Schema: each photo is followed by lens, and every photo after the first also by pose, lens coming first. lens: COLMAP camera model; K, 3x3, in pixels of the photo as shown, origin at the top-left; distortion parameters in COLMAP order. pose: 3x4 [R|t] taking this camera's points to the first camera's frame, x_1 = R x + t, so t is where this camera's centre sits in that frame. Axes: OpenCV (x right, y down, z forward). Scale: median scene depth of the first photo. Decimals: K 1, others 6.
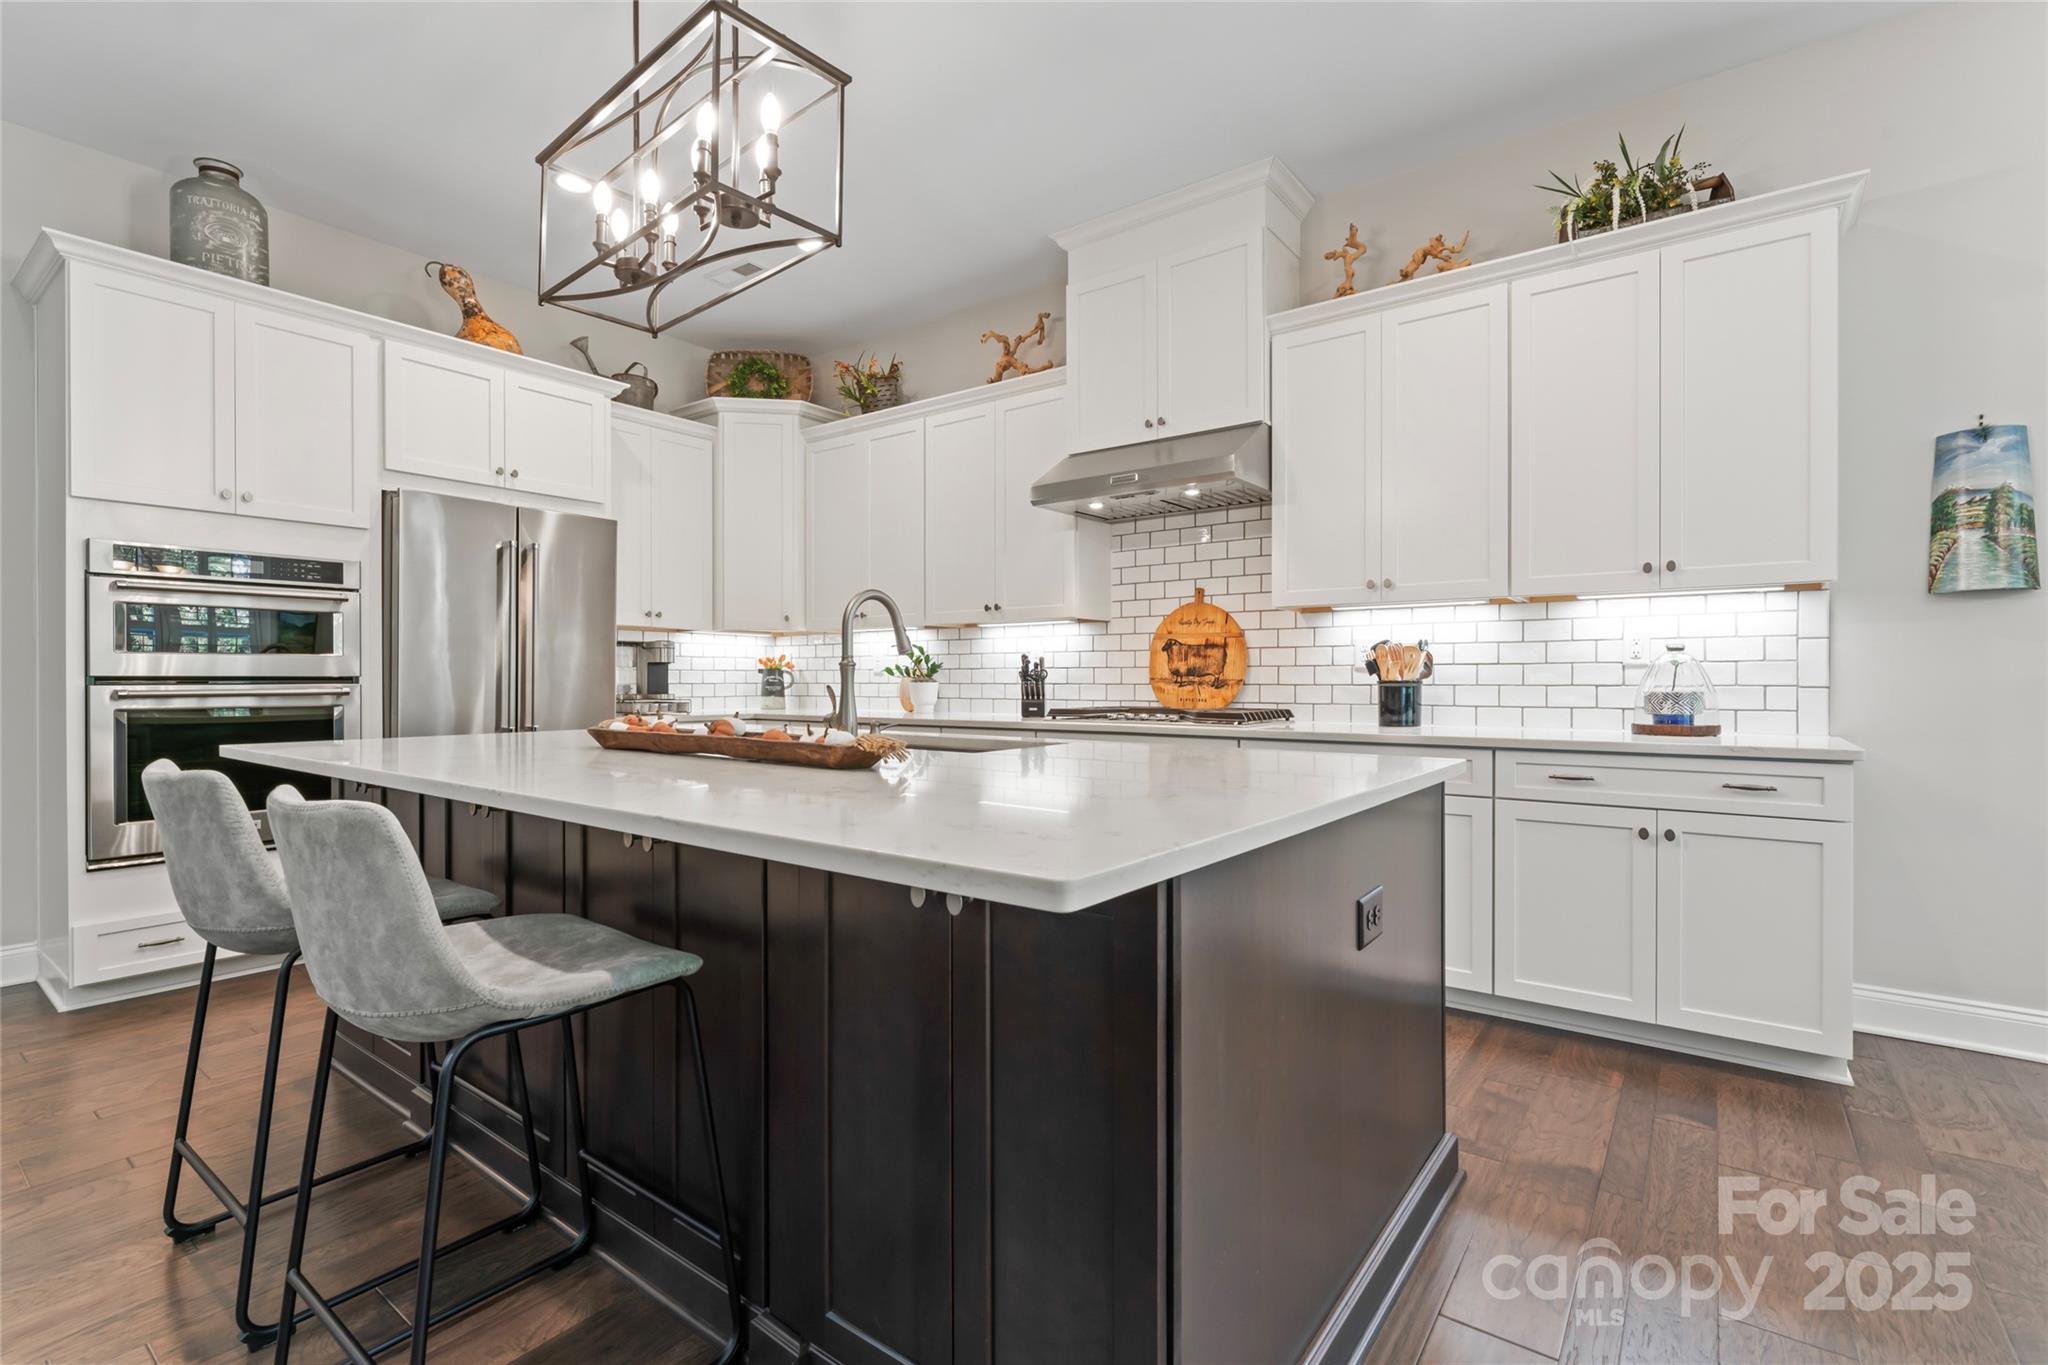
lens RADIAL K [[869.0, 0, 1090.5], [0, 869.0, 679.1], [0, 0, 1]] dist [-0.019416, -0.000001]
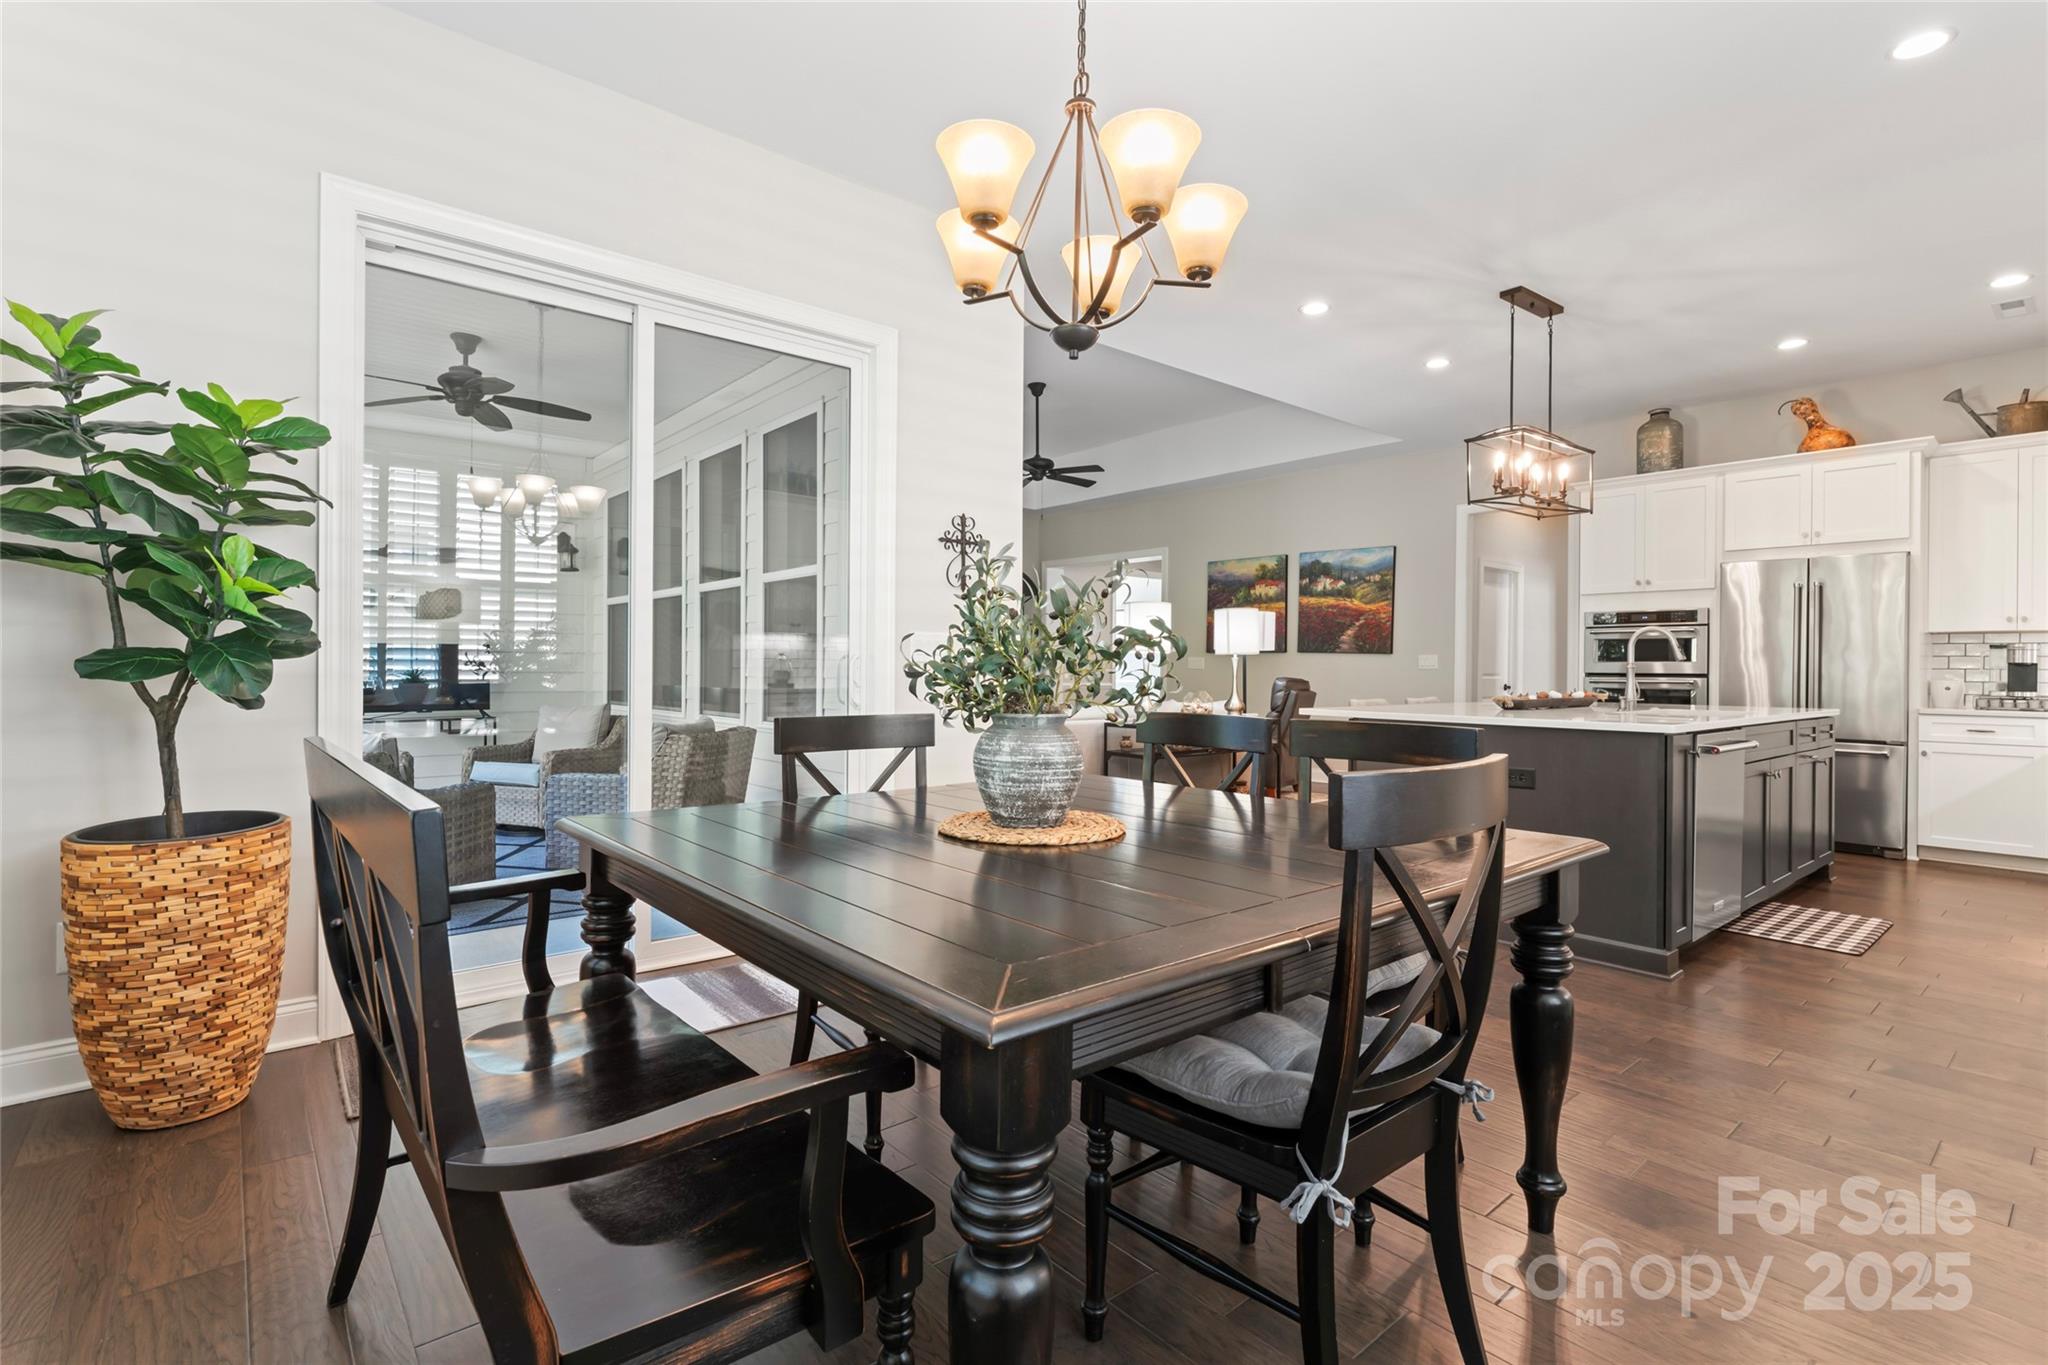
lens RADIAL K [[969.1, 0, 1017.2], [0, 969.1, 671.3], [0, 0, 1]] dist [-0.000773, 0.000228]
pose [[-0.257787, -0.000609, -0.966202, 1.456542], [-0.009823, 0.999950, 0.001991, 0.002285], [0.966152, 0.010004, -0.257780, 0.147931]]
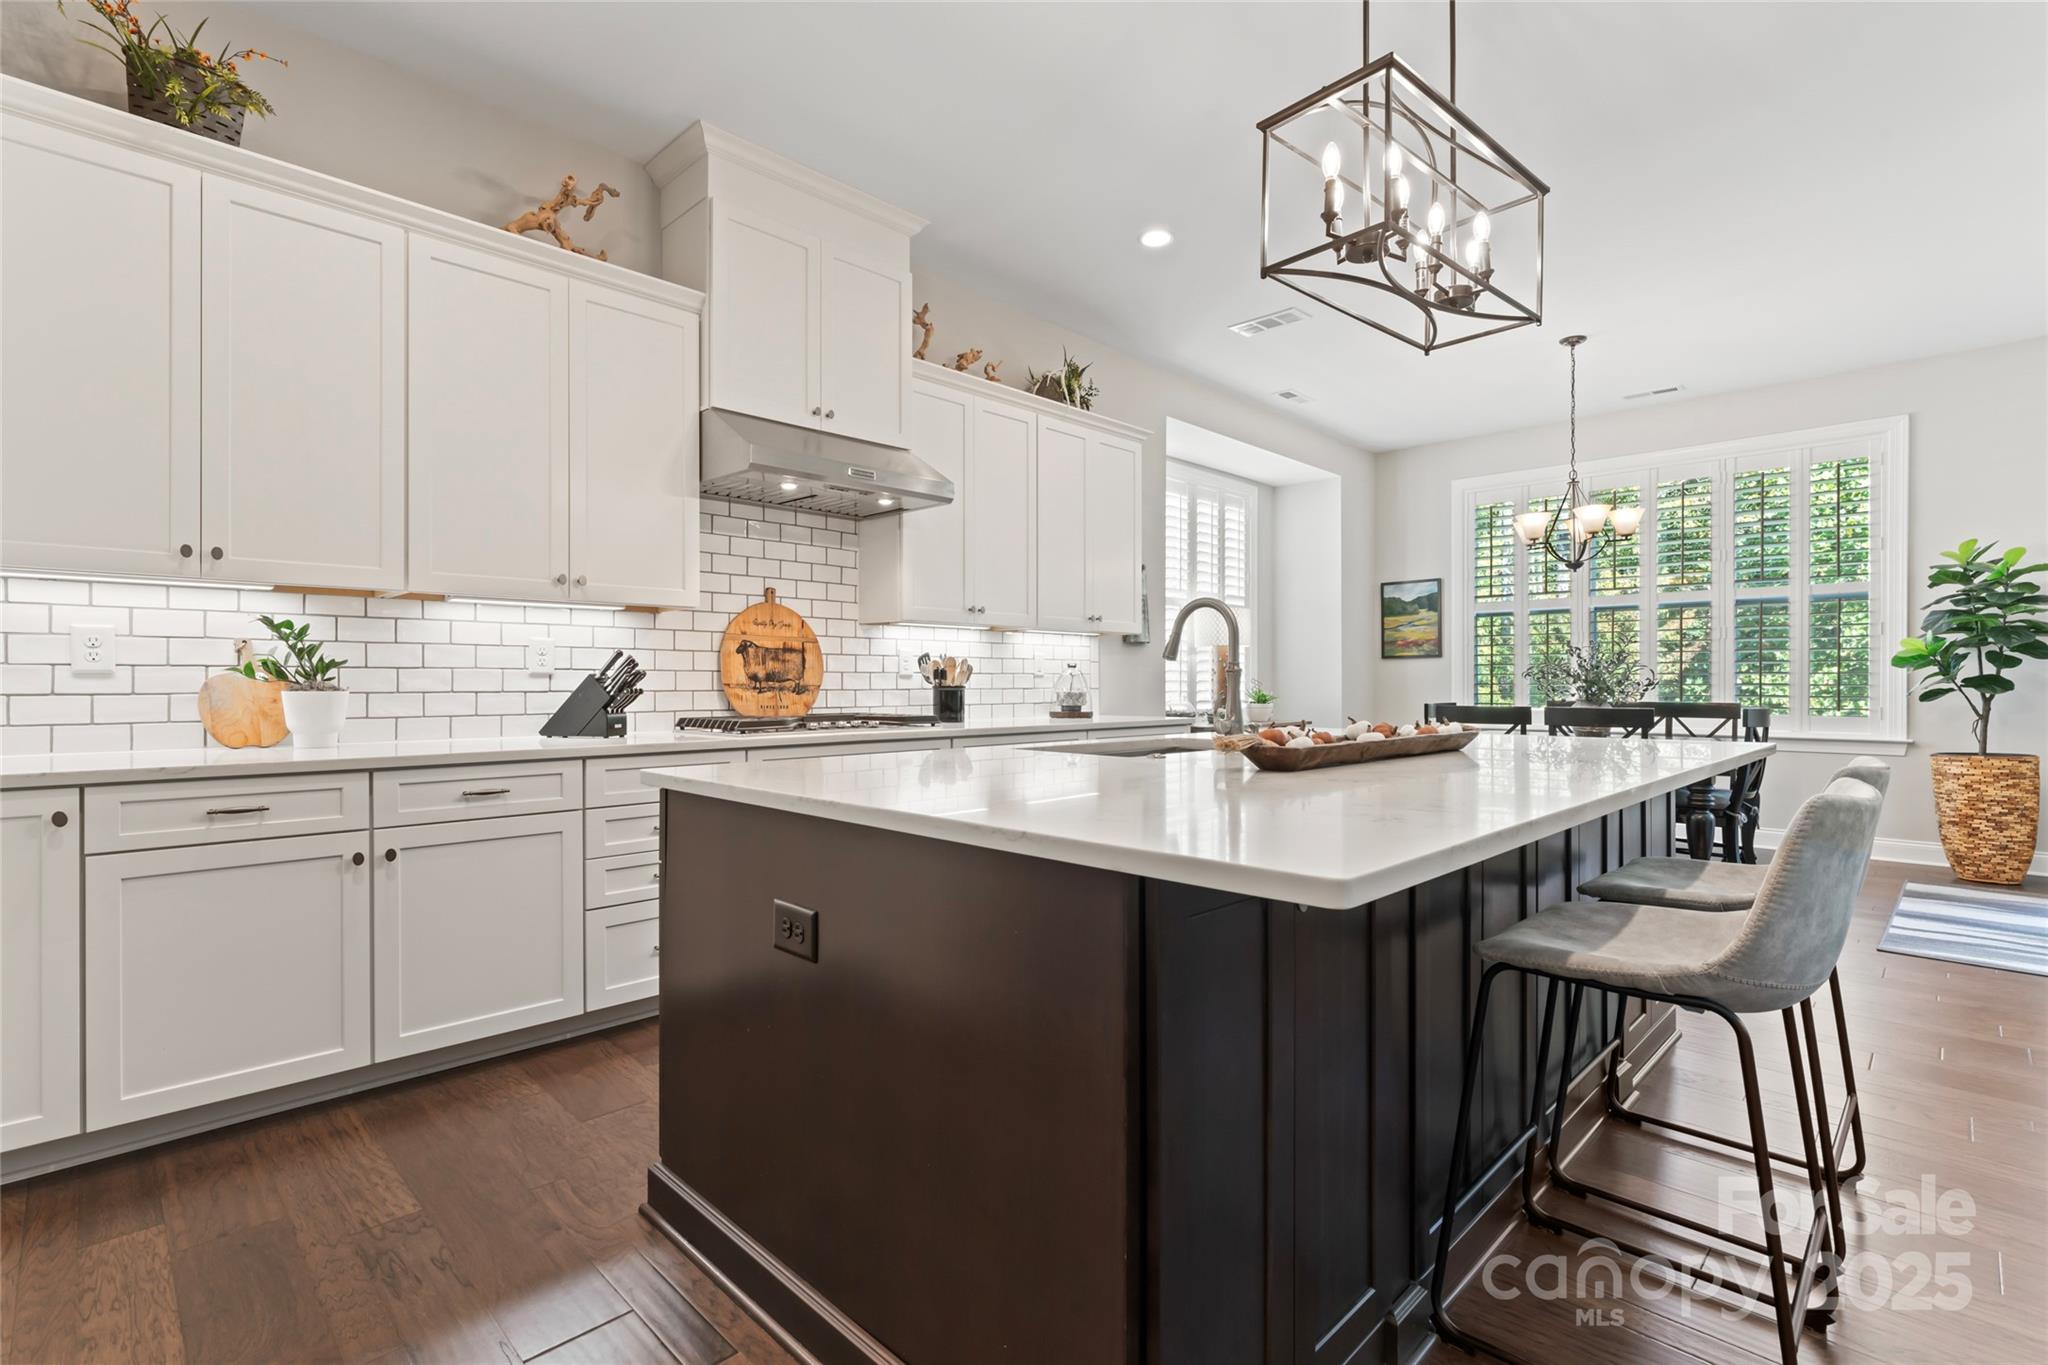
lens RADIAL K [[930.7, 0, 1033.1], [0, 930.7, 686.0], [0, 0, 1]] dist [0.000903, 0.000401]
pose [[0.176357, -0.000581, 0.984326, -0.971380], [0.002976, 0.999996, 0.000057, 0.002467], [-0.984322, 0.002920, 0.176358, 0.649184]]
